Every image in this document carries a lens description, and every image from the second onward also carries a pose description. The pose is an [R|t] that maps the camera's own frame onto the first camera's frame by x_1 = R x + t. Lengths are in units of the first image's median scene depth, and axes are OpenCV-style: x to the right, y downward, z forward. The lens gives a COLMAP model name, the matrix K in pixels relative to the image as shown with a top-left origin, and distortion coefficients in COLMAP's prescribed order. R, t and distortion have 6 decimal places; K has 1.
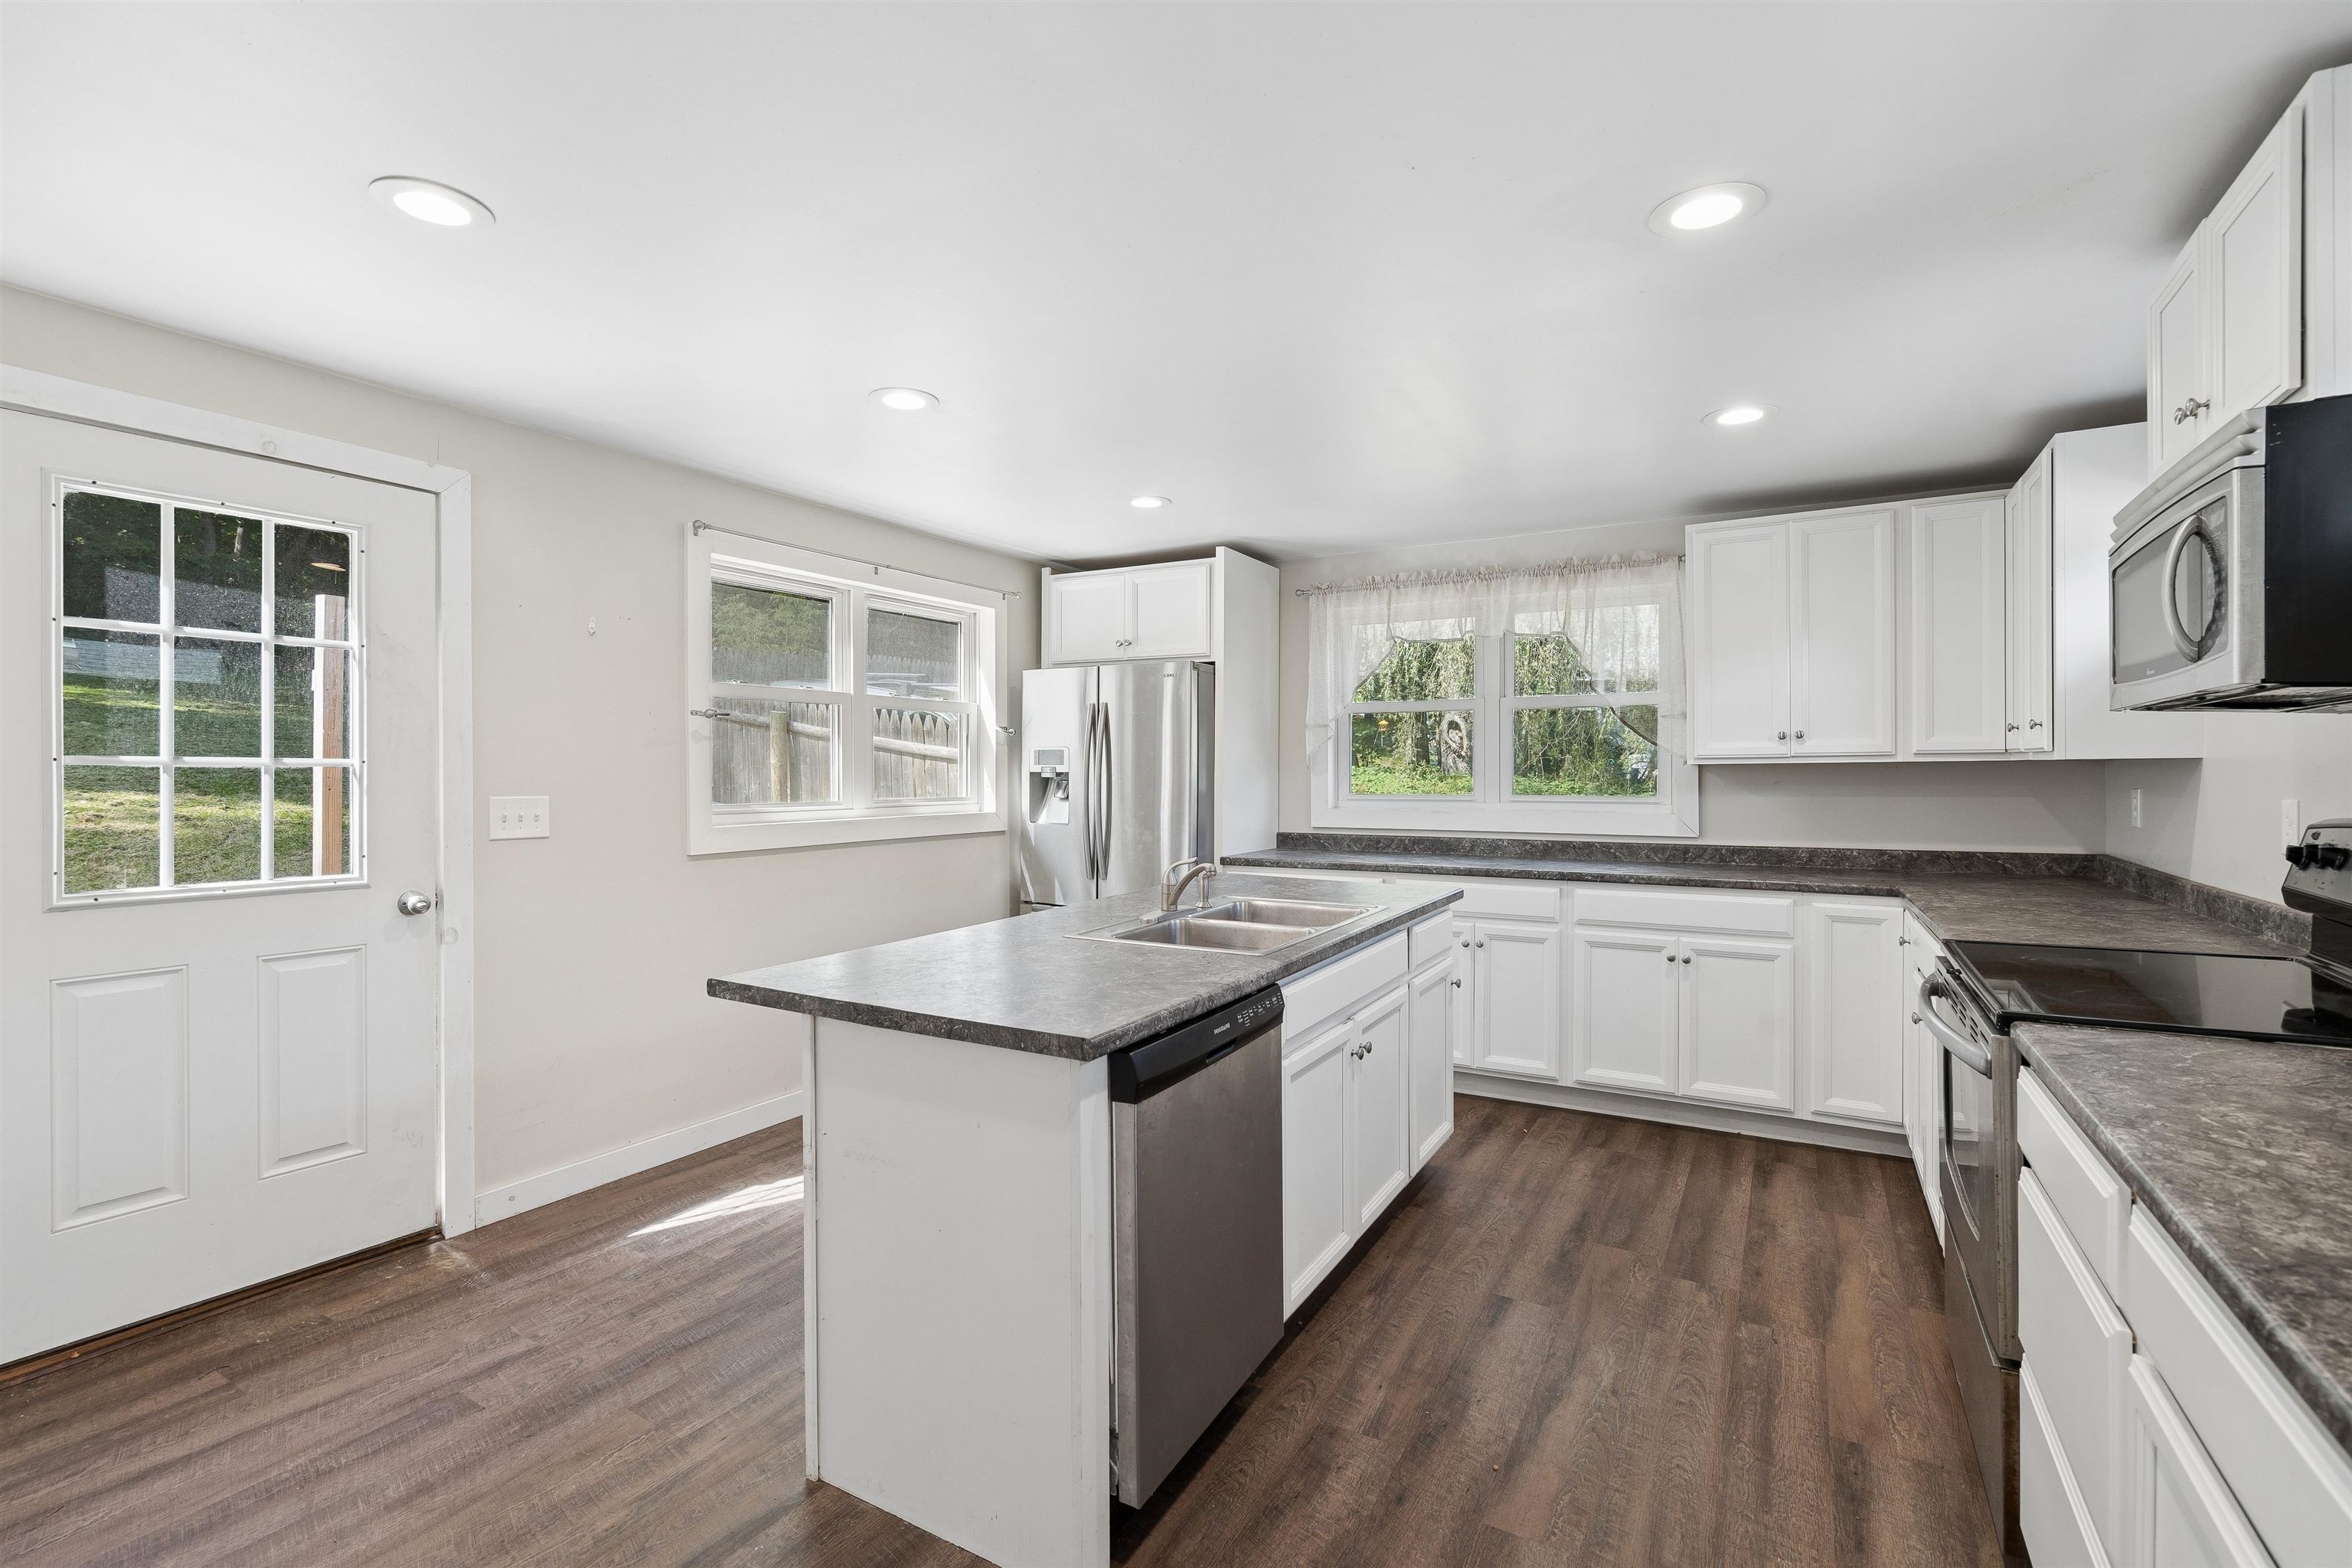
lens RADIAL K [[1069.6, 0, 1155.0], [0, 1069.6, 780.1], [0, 0, 1]] dist [-0.005874, 0.001854]
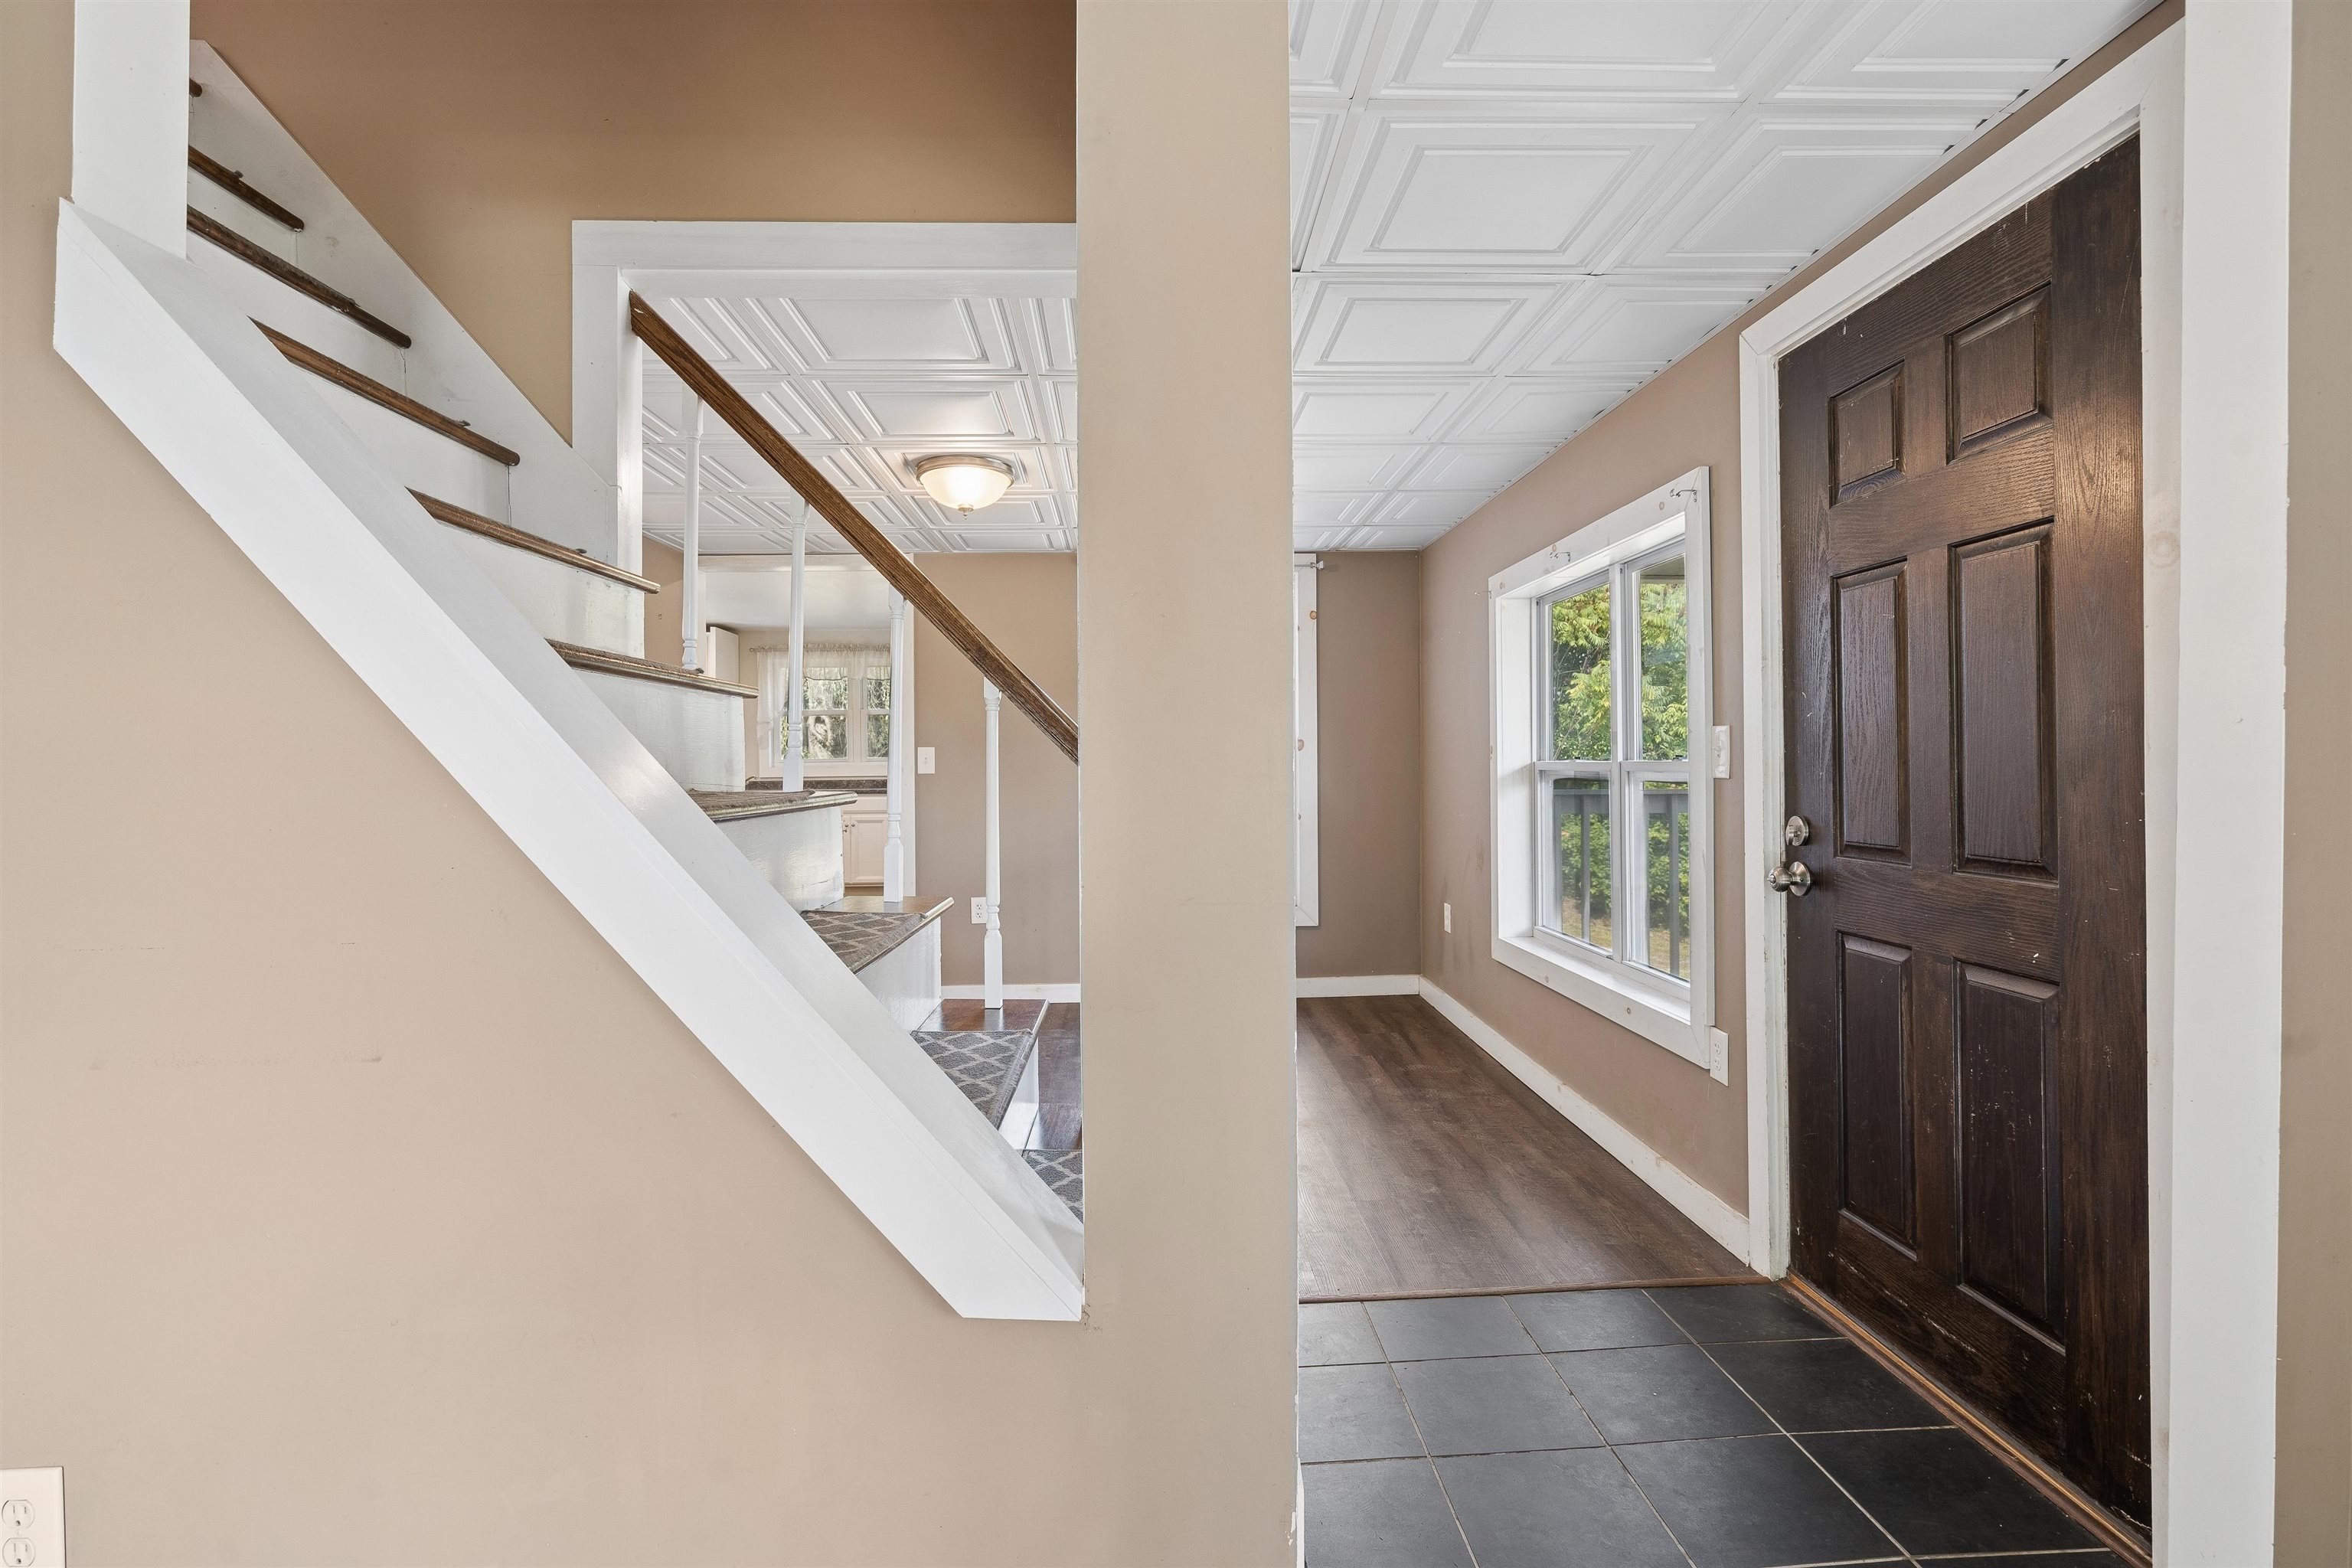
lens RADIAL K [[1159.0, 0, 1173.3], [0, 1159.0, 760.1], [0, 0, 1]] dist [0.001448, -0.000294]
pose [[0.836934, -0.007003, 0.547259, -0.432508], [0.015125, 0.999832, -0.010337, 0.057868], [-0.547095, 0.016929, 0.836899, -1.305347]]
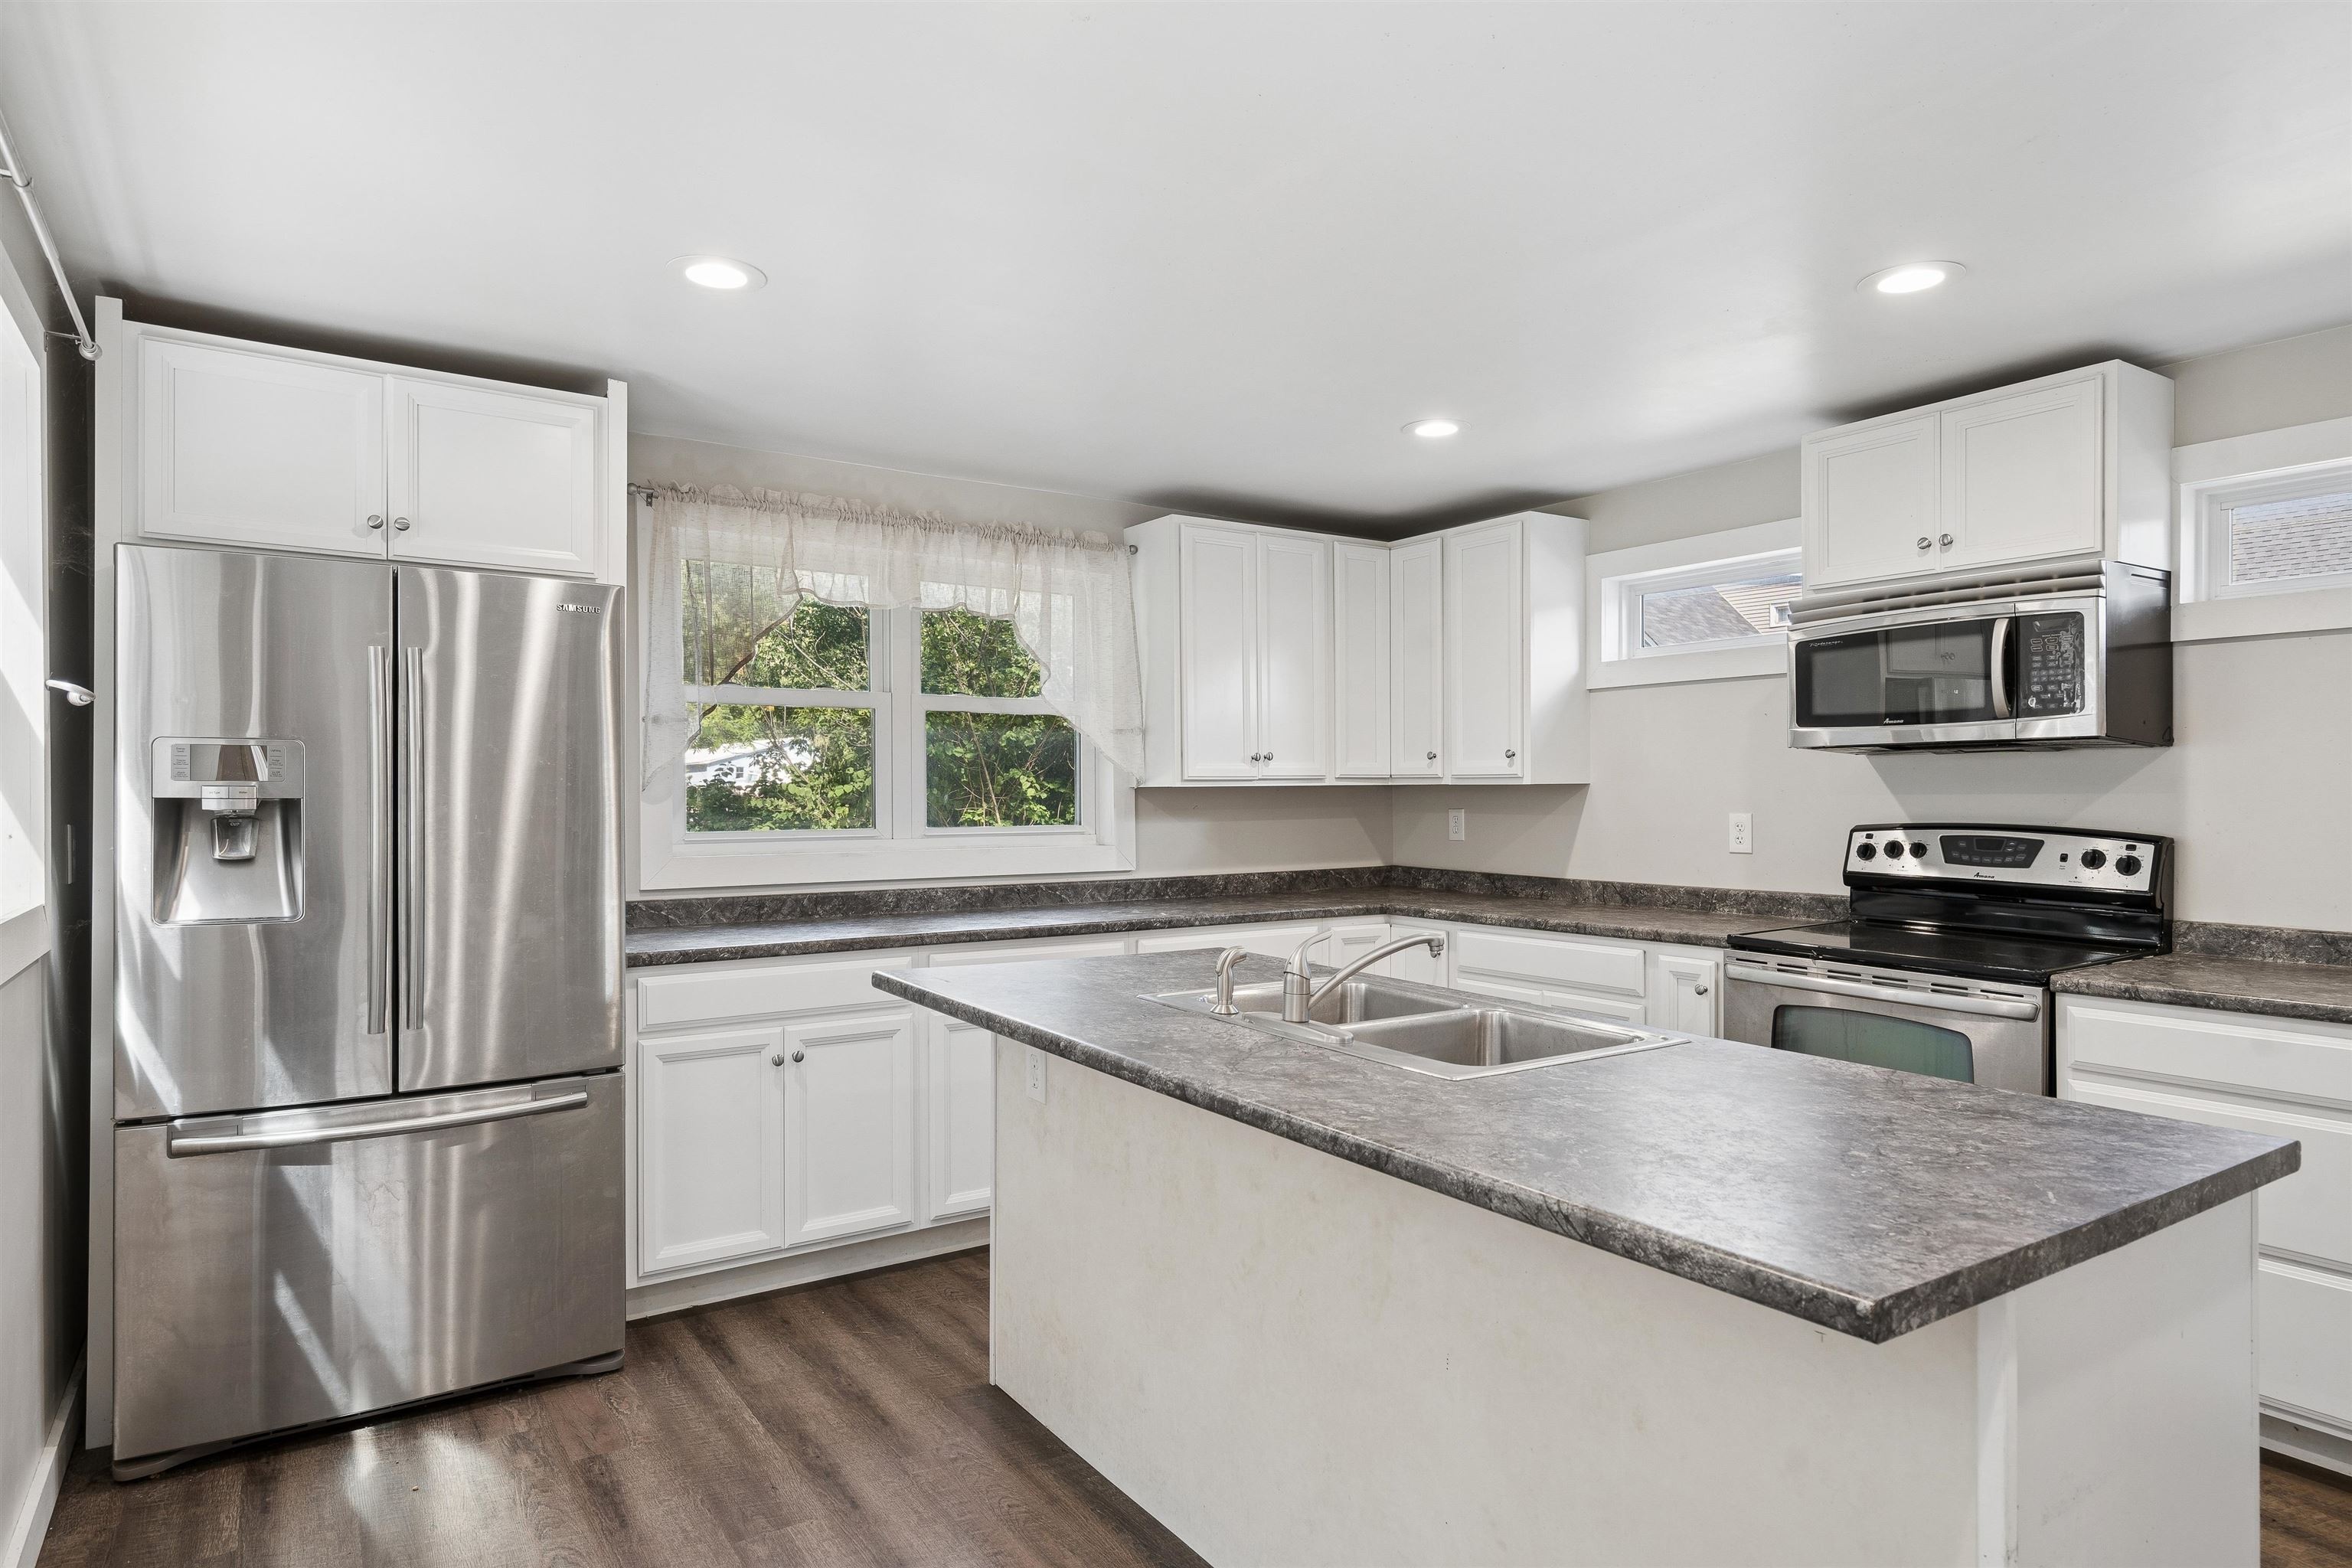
lens RADIAL K [[1351.7, 0, 1157.4], [0, 1351.7, 798.4], [0, 0, 1]] dist [-0.002569, 0.005423]
pose [[0.425175, -0.002273, 0.905109, -0.522736], [0.009475, 0.999953, -0.001940, -0.003154], [-0.905062, 0.009401, 0.425176, 0.549298]]
